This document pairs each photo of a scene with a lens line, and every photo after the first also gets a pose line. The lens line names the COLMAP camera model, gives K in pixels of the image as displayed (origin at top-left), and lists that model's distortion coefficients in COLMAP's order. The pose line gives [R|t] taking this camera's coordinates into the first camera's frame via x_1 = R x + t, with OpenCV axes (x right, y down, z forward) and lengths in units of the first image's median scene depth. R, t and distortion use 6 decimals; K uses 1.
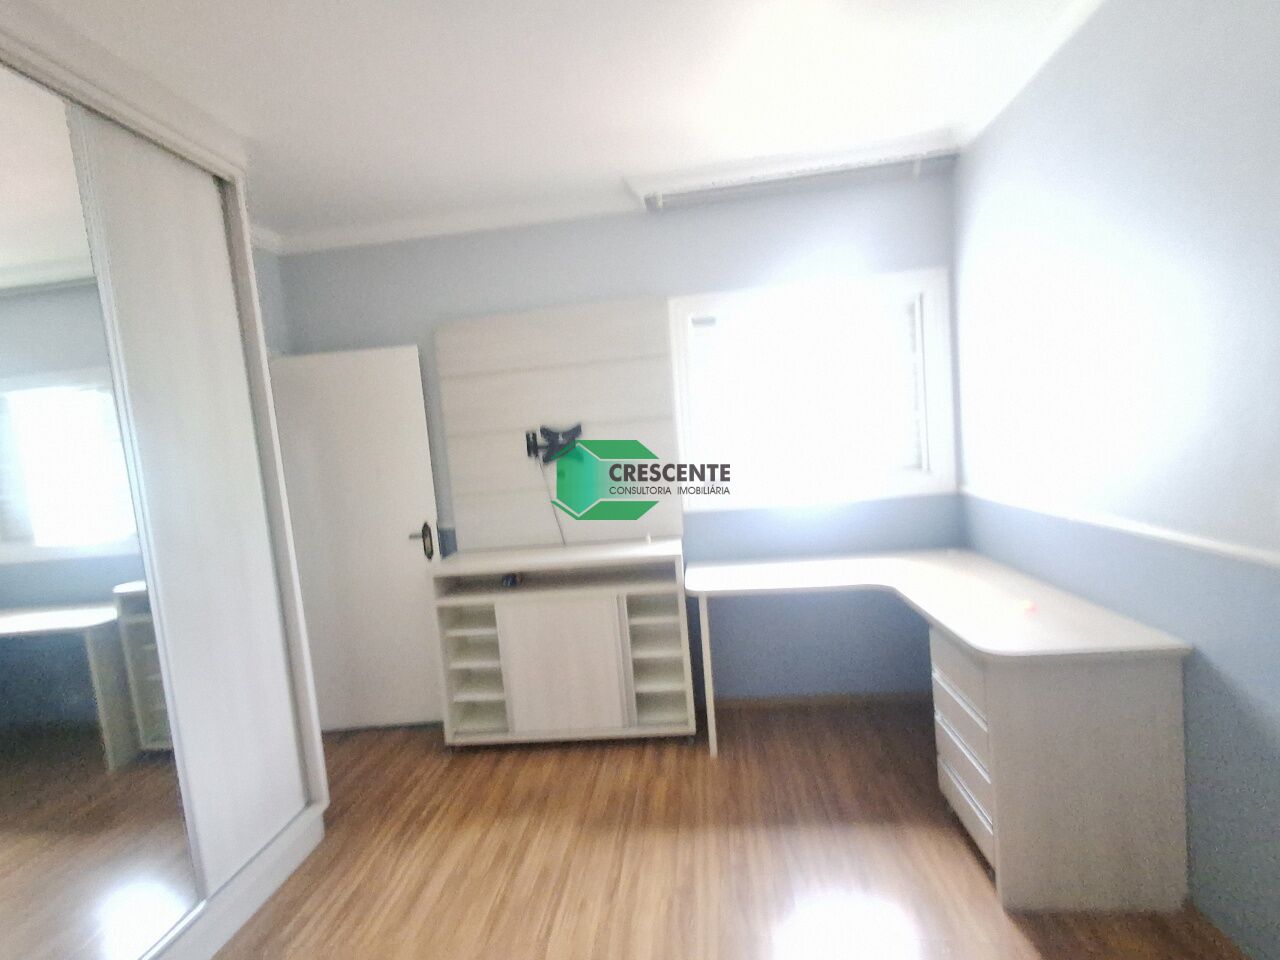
lens RADIAL K [[580.0, 0, 639.5], [0, 580.0, 484.2], [0, 0, 1]] dist [0.002763, -0.000879]
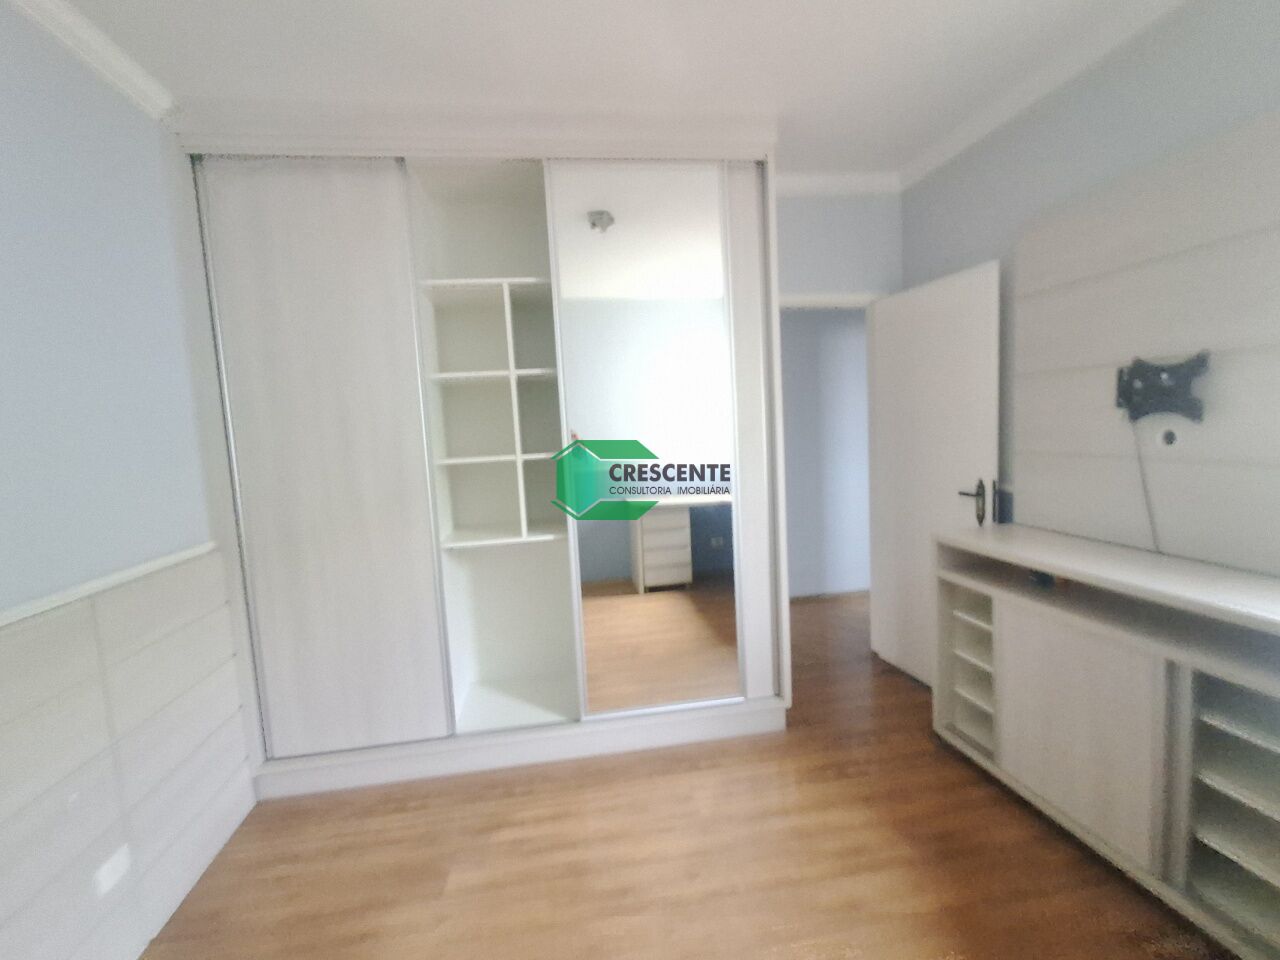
lens RADIAL K [[580.0, 0, 636.4], [0, 580.0, 479.2], [0, 0, 1]] dist [0.002763, -0.000879]
pose [[0.261099, 0.160478, -0.951879, 0.335555], [-0.053907, 0.986970, 0.151608, -0.039157], [0.963806, 0.011728, 0.266348, 0.330491]]
